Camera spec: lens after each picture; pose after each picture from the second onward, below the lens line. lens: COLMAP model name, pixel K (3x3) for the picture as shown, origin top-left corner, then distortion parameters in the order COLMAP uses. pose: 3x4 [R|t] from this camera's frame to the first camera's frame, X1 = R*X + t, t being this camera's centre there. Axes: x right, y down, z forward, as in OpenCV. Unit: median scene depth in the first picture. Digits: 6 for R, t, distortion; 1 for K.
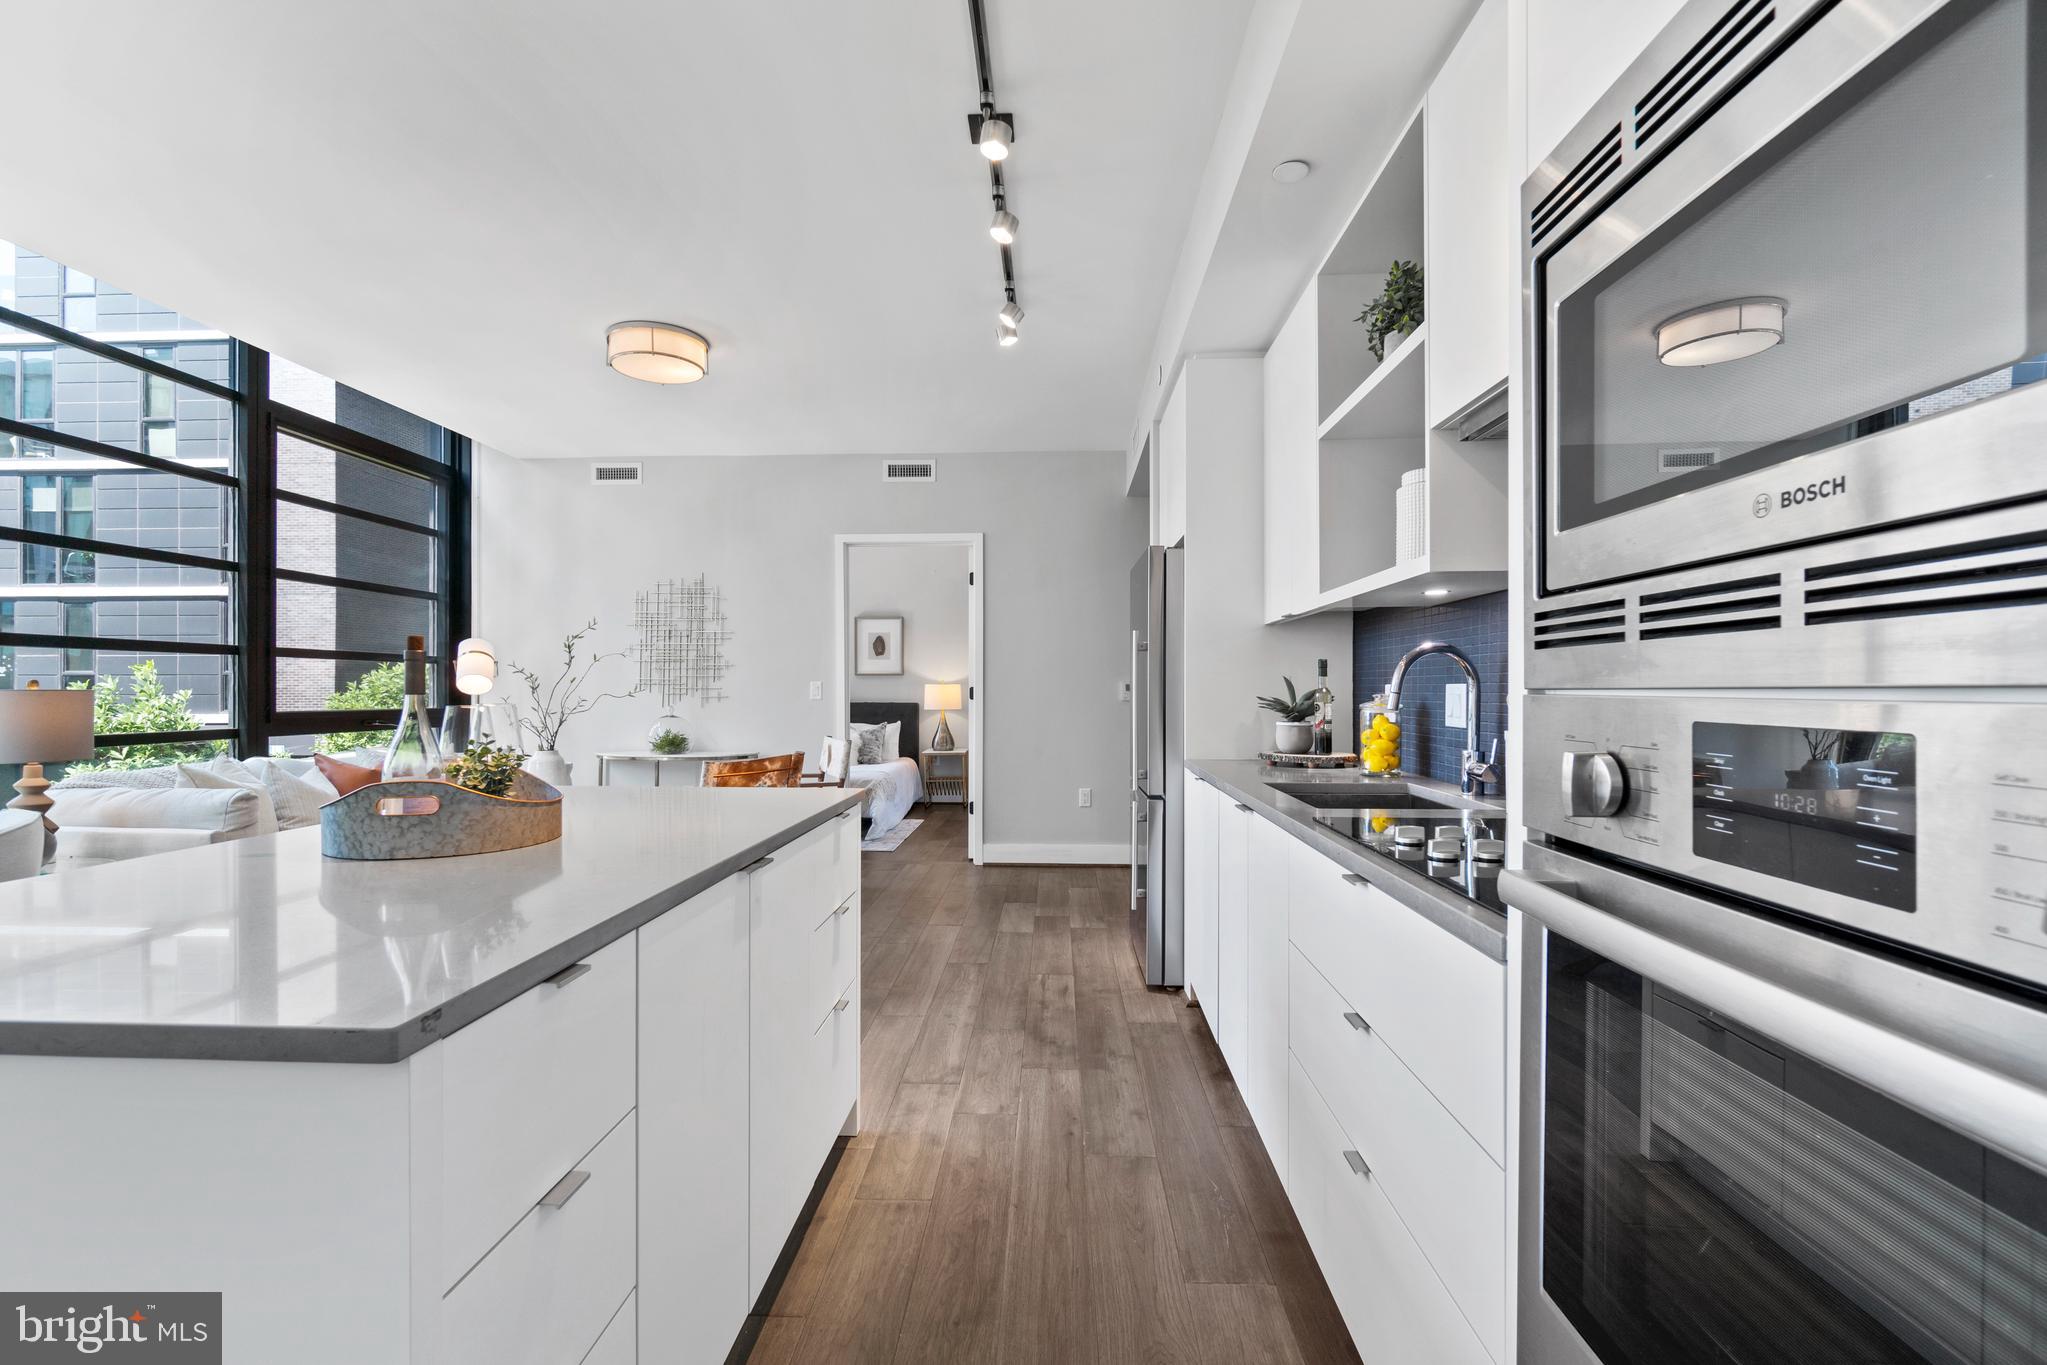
lens RADIAL K [[886.2, 0, 1016.5], [0, 886.2, 678.5], [0, 0, 1]] dist [0.002374, -0.000127]
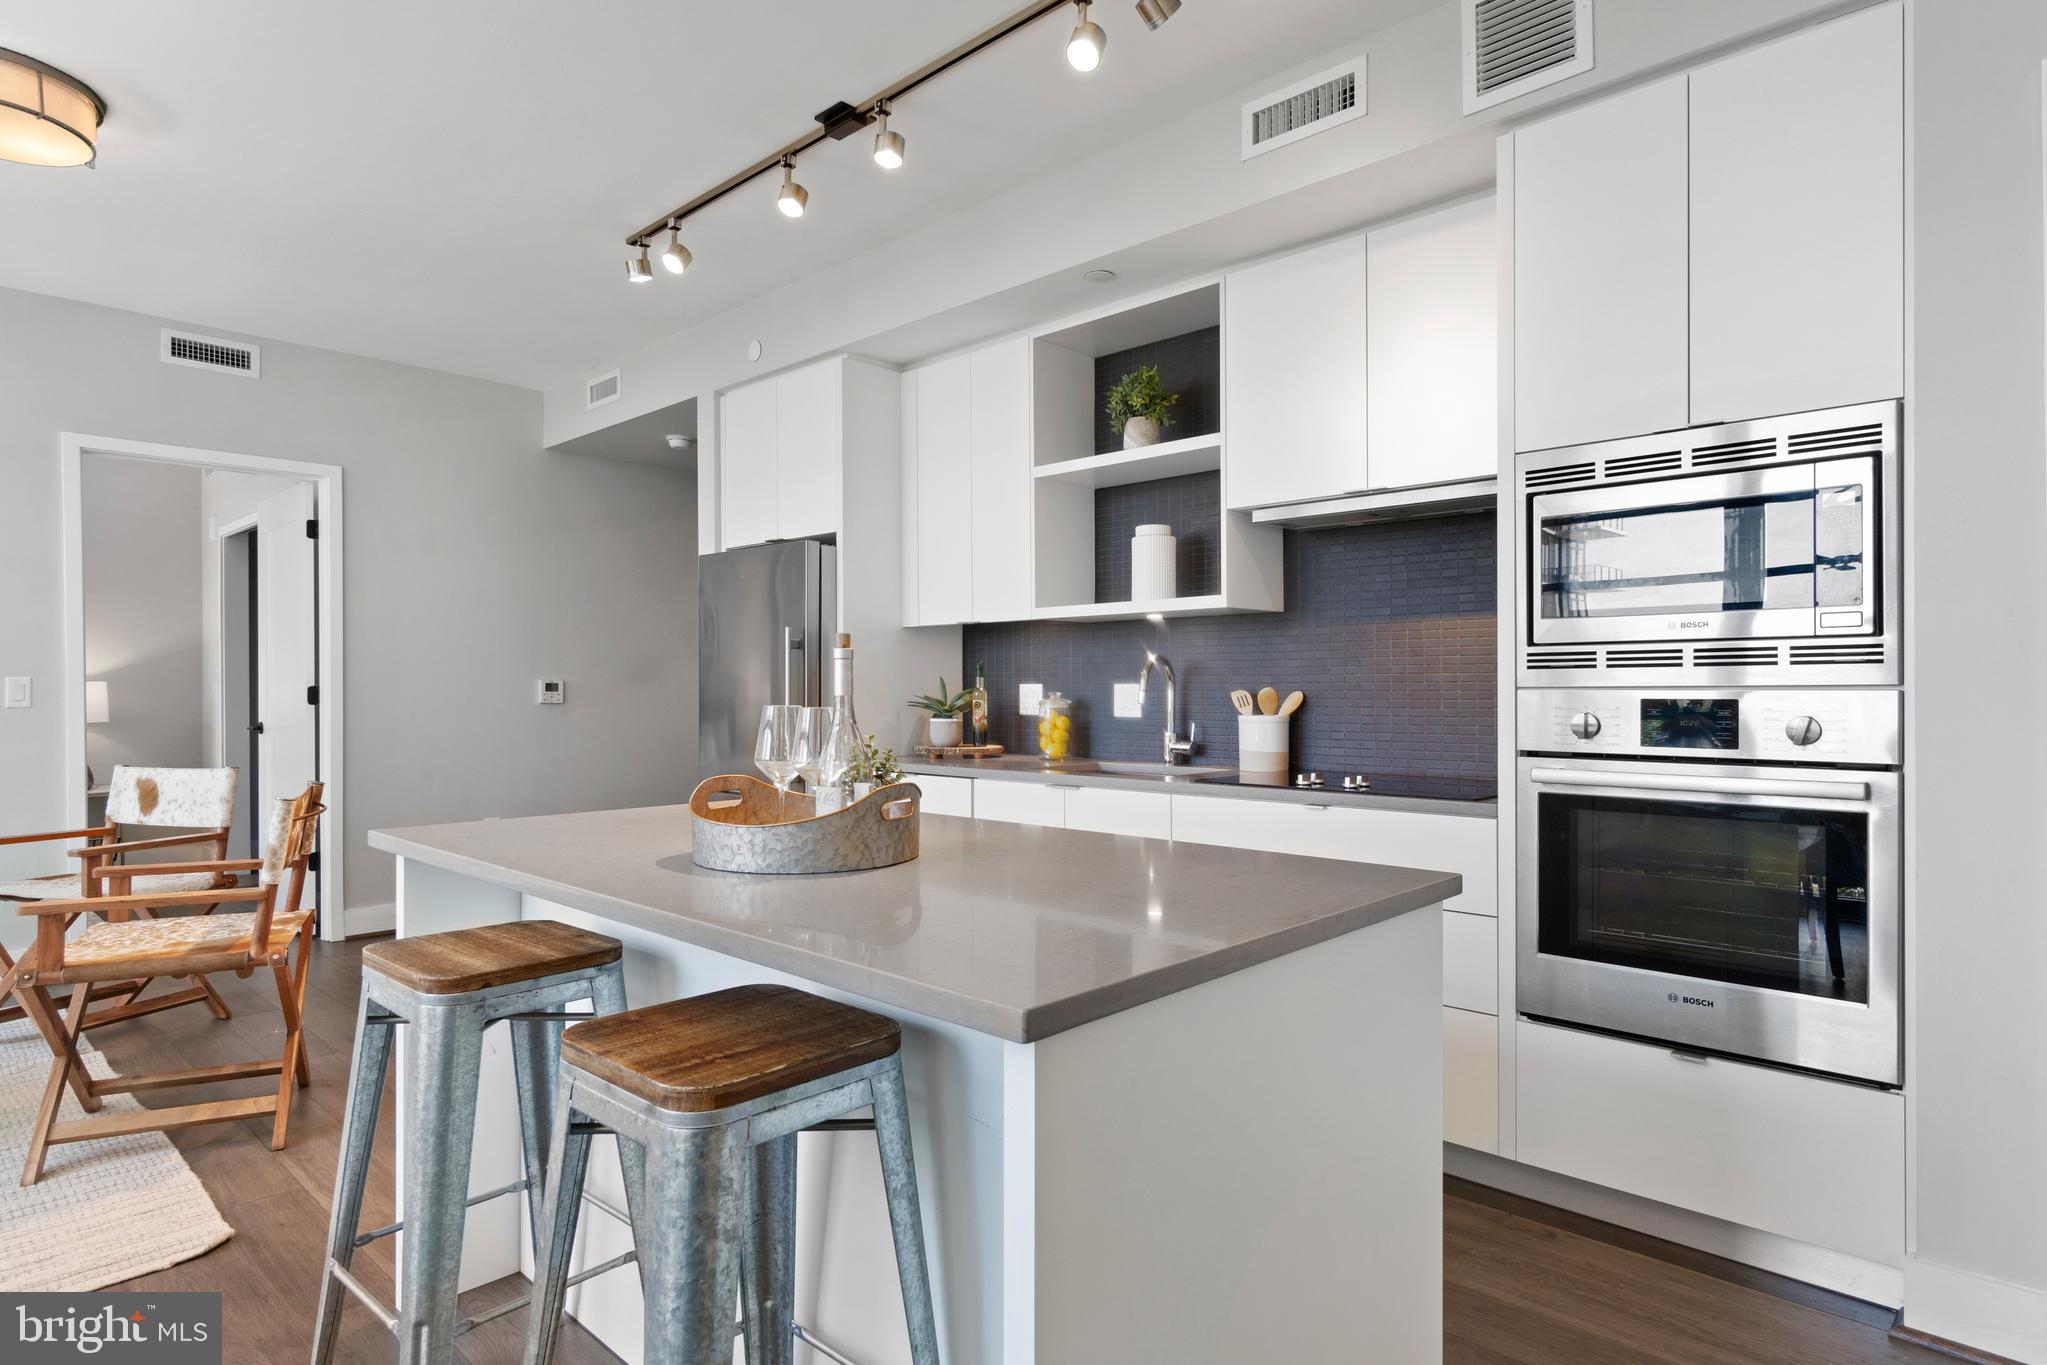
lens RADIAL K [[1101.3, 0, 1013.7], [0, 1101.3, 682.9], [0, 0, 1]] dist [0.001475, 0.000910]
pose [[0.647916, 0.004750, 0.761697, -0.354044], [-0.007818, 0.999969, 0.000414, 0.001645], [-0.761671, -0.006223, 0.647934, 0.027983]]
